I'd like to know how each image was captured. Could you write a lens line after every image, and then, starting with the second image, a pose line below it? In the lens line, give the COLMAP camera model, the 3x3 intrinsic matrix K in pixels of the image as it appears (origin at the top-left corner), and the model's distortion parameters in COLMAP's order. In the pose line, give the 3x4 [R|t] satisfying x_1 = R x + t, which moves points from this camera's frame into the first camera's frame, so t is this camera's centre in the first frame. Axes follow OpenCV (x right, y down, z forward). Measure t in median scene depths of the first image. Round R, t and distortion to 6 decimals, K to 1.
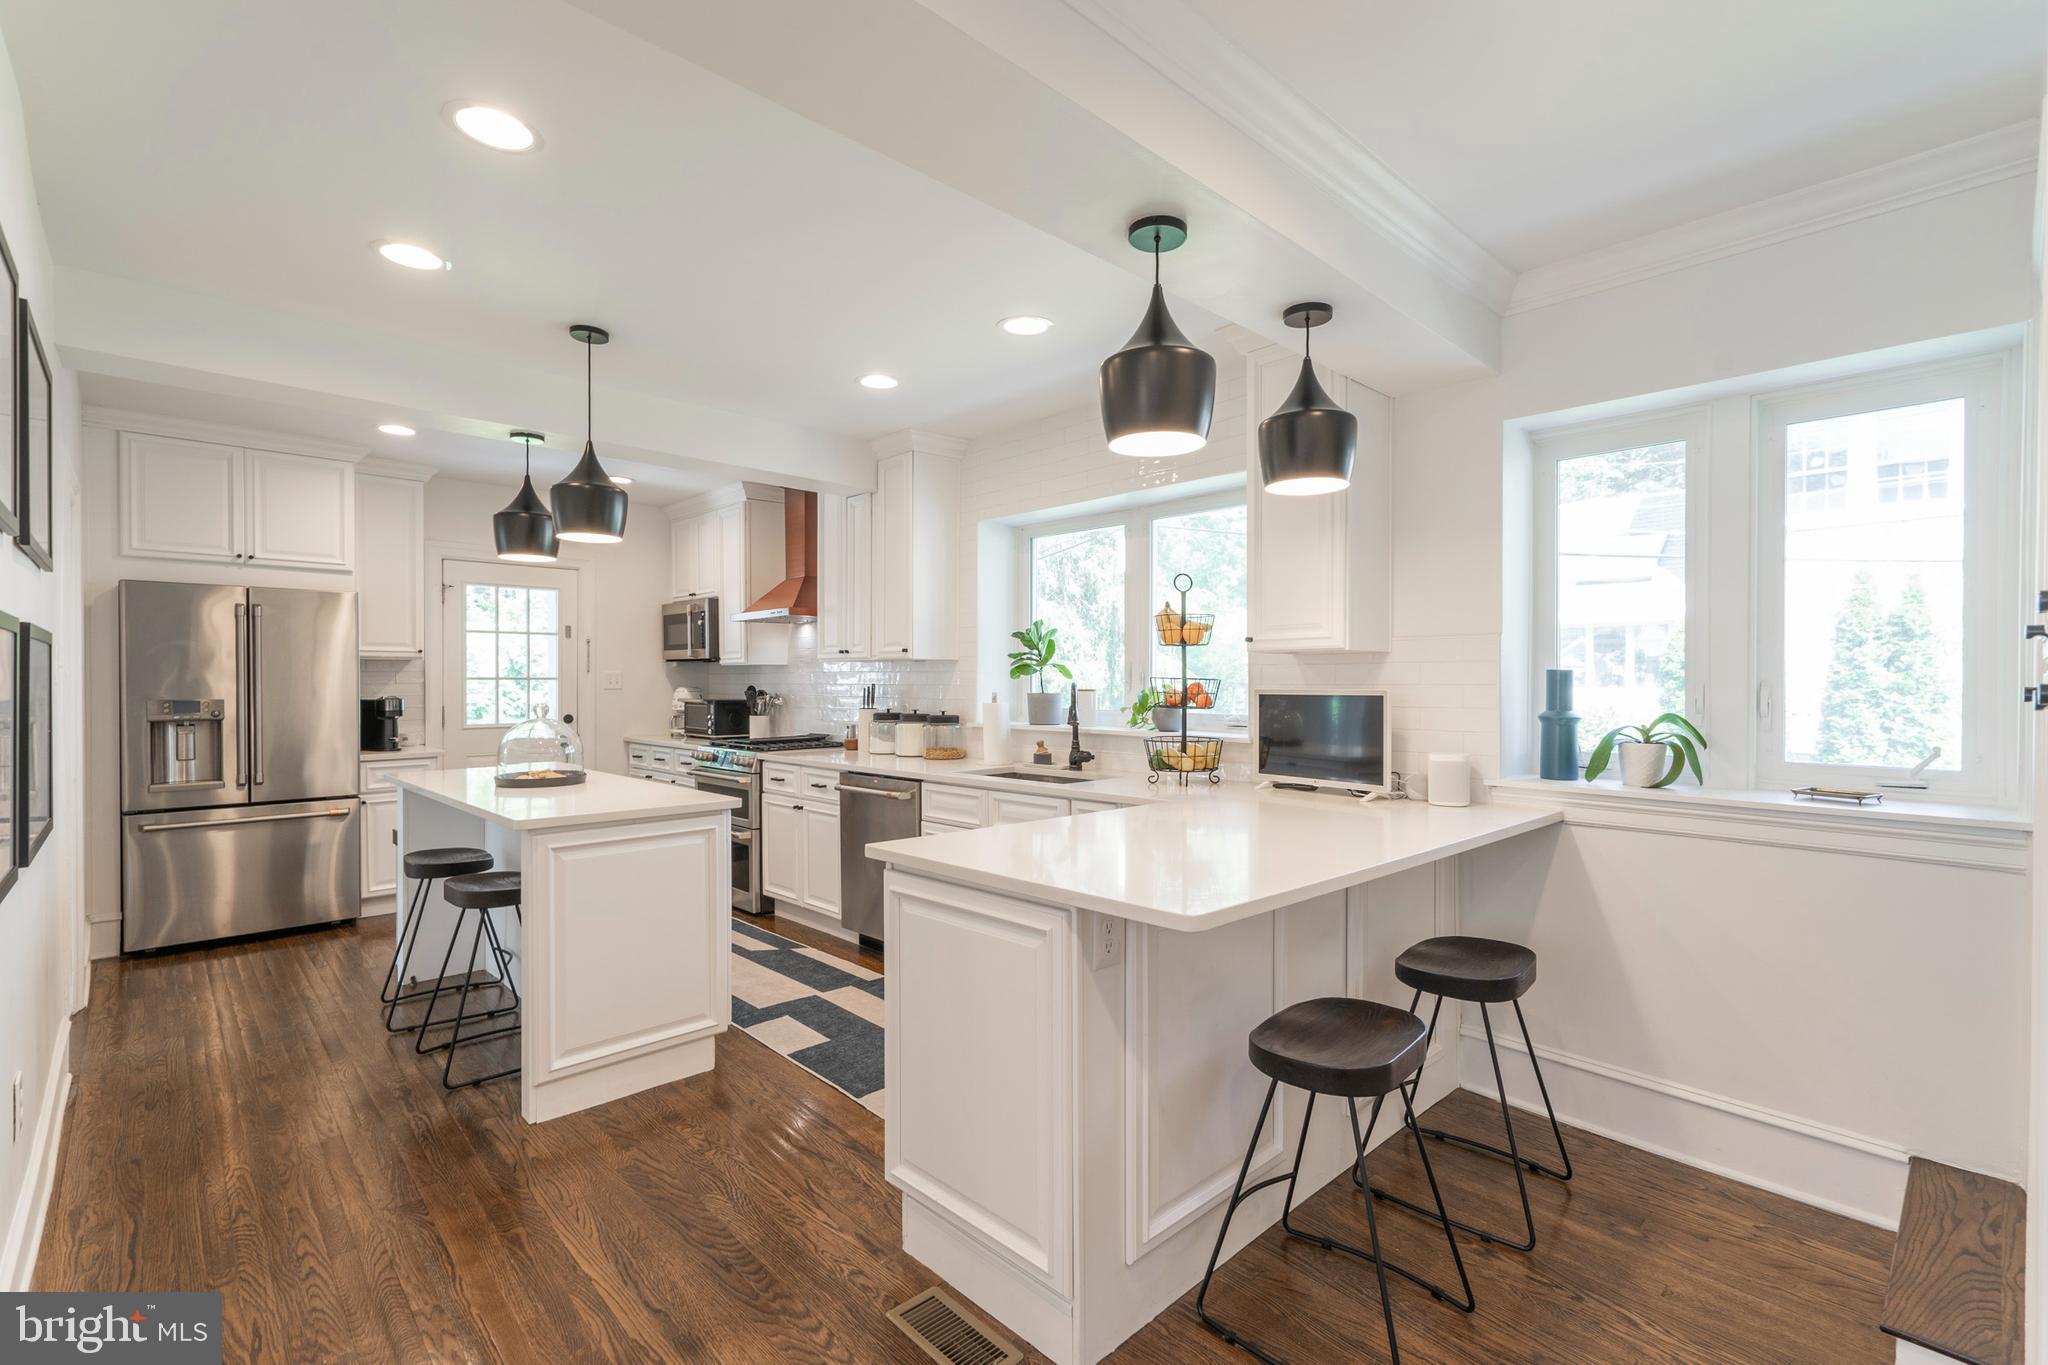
lens RADIAL K [[939.2, 0, 1027.4], [0, 939.2, 689.0], [0, 0, 1]] dist [-0.000233, -0.000101]
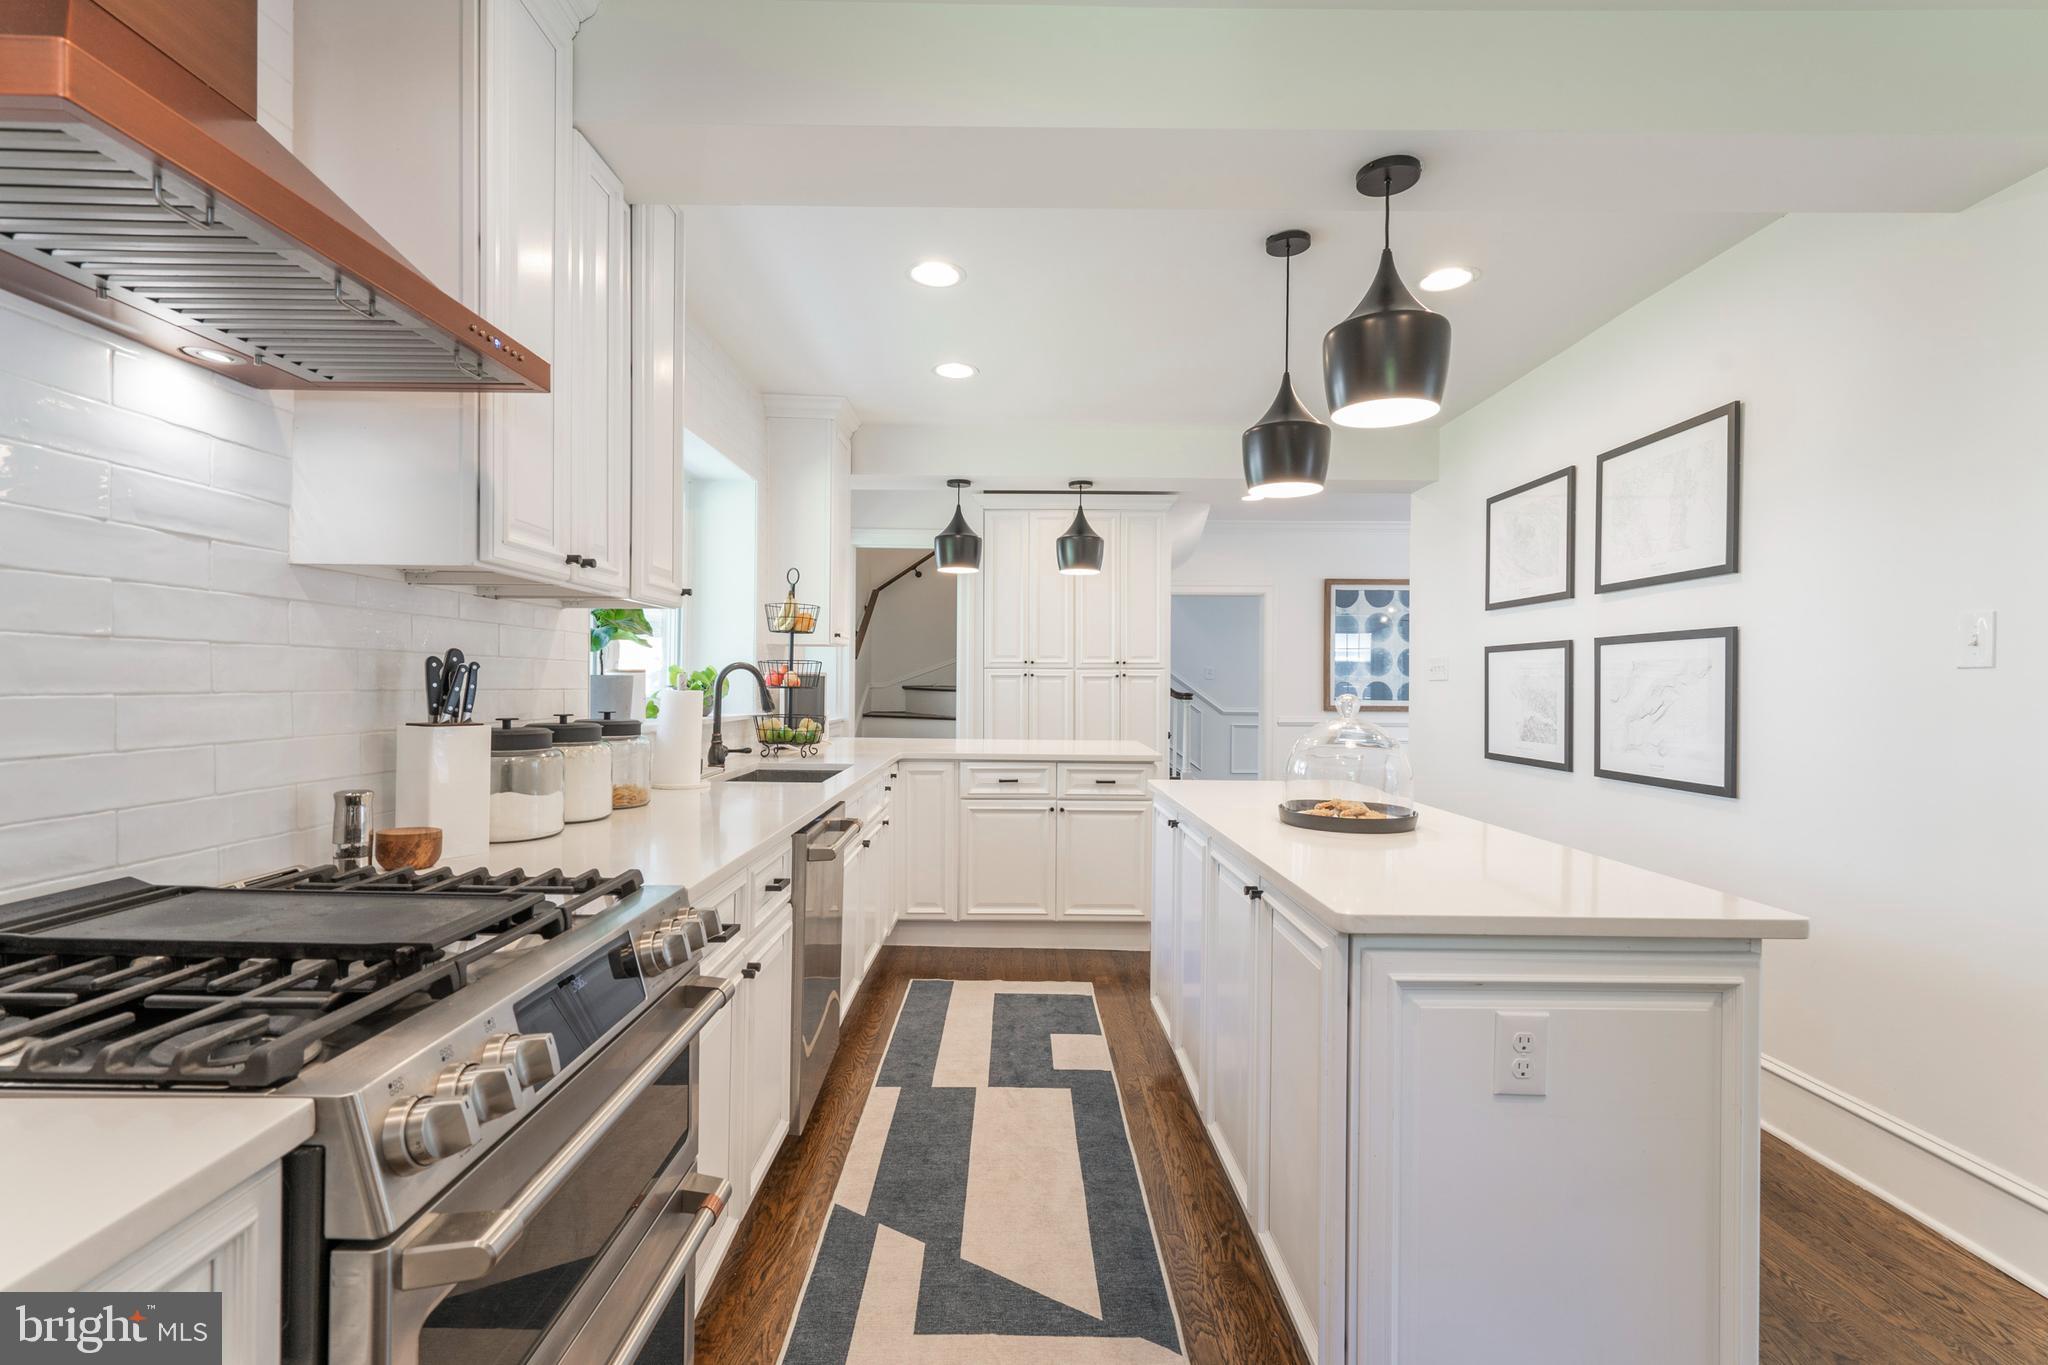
lens RADIAL K [[968.9, 0, 1023.9], [0, 968.9, 687.0], [0, 0, 1]] dist [-0.000394, 0.000077]
pose [[-0.736059, -0.012117, 0.676809, -0.630755], [-0.008052, 0.999926, 0.009145, 0.004334], [-0.676870, 0.001281, -0.736102, 1.276453]]
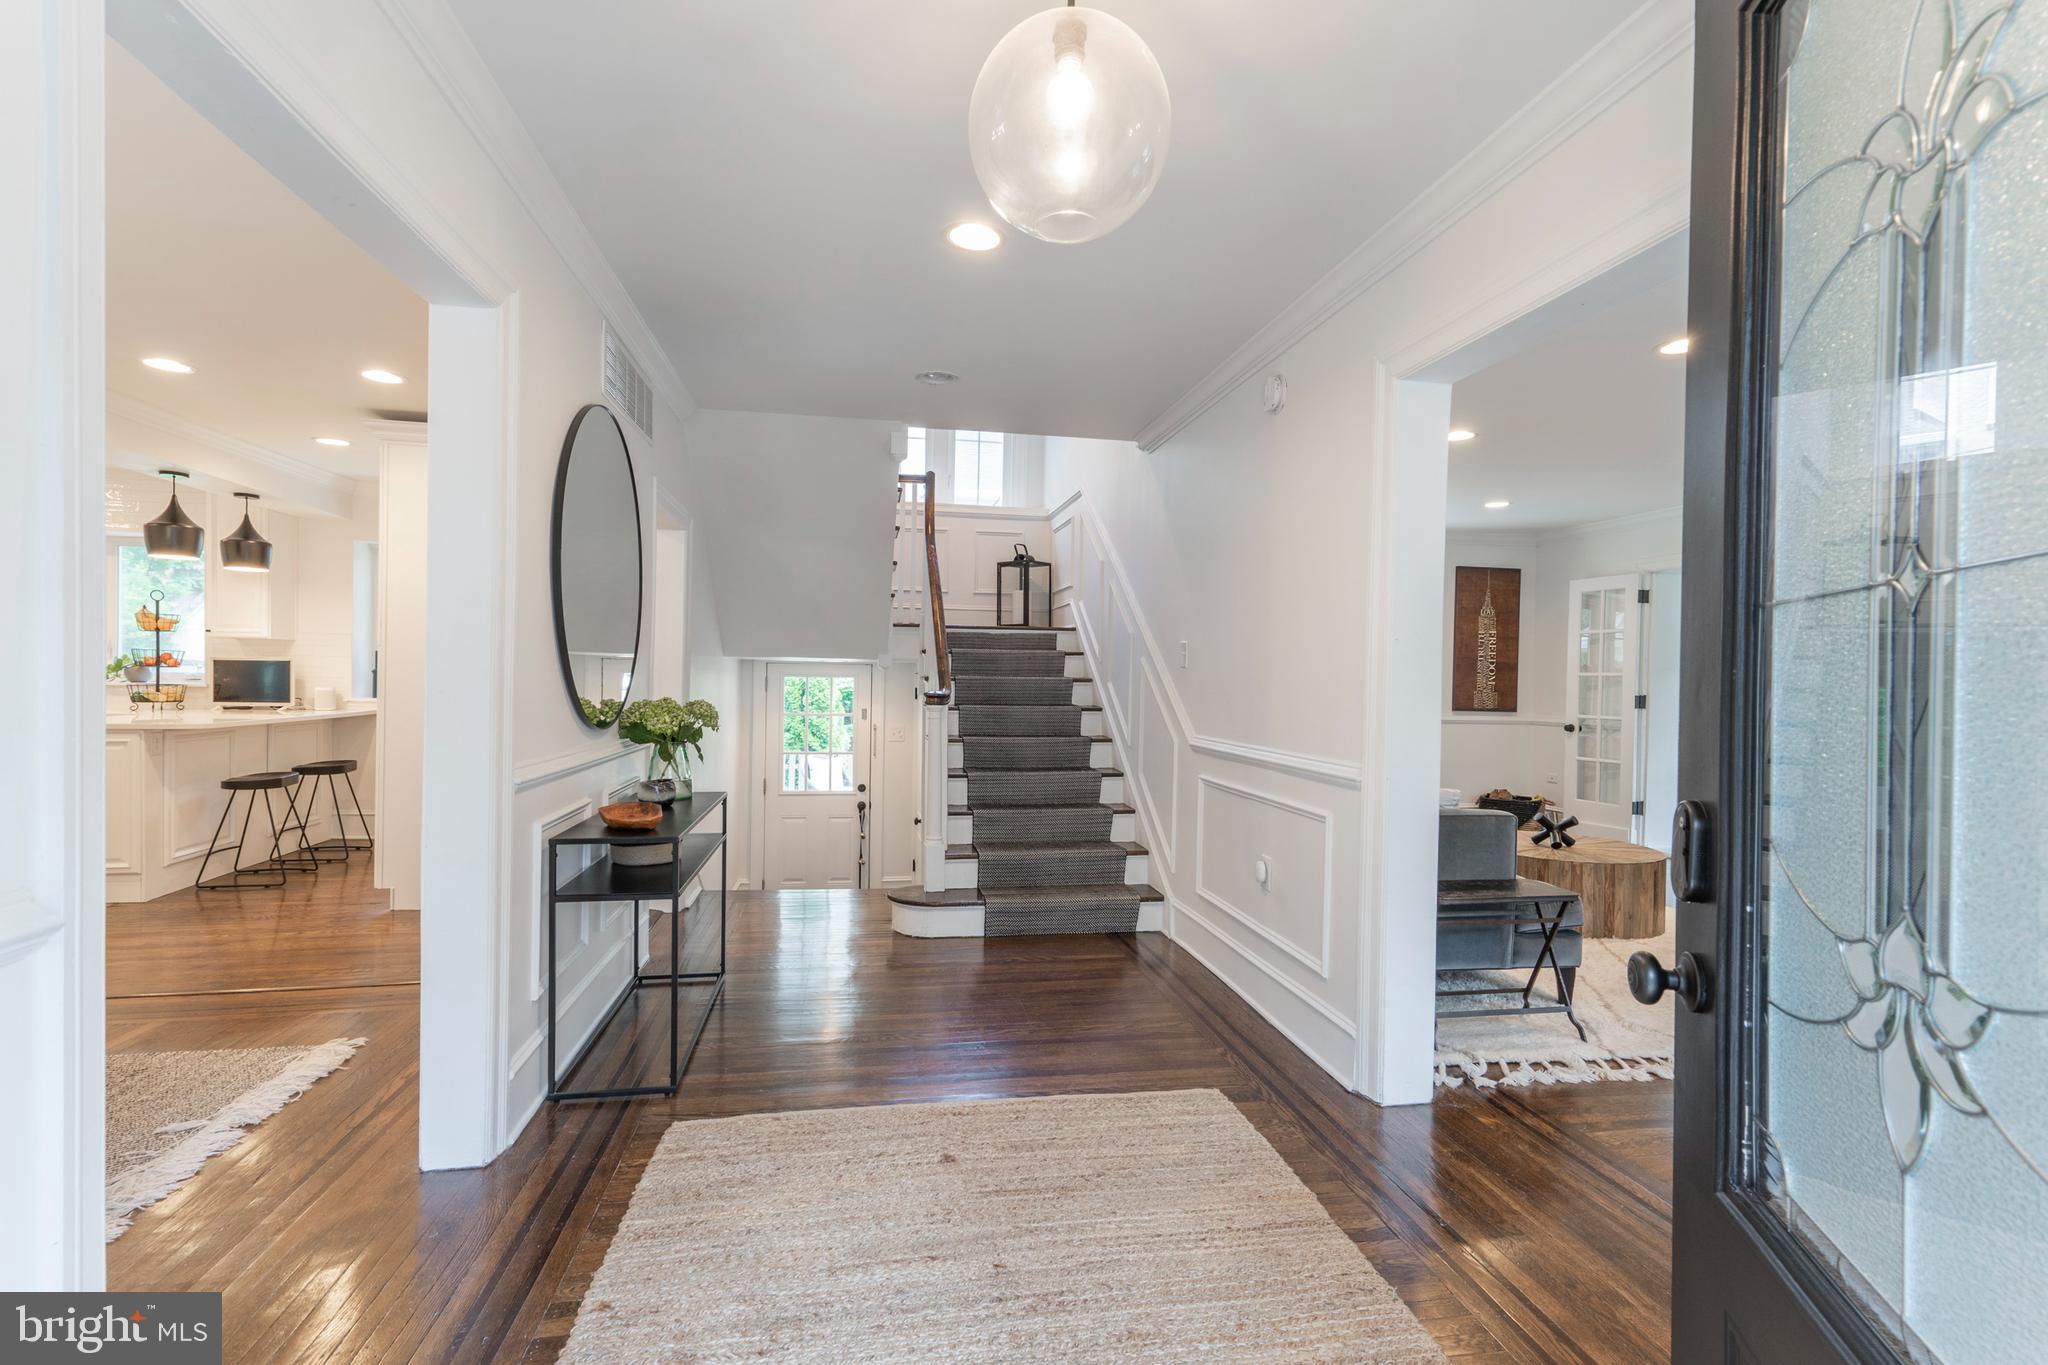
lens RADIAL K [[954.6, 0, 1024.0], [0, 954.6, 682.5], [0, 0, 1]] dist [0.004607, 0.000714]
pose [[0.561118, -0.001581, 0.827734, -0.319498], [-0.008959, 0.999928, 0.007984, 0.015844], [-0.827687, -0.011896, 0.561064, -1.052291]]
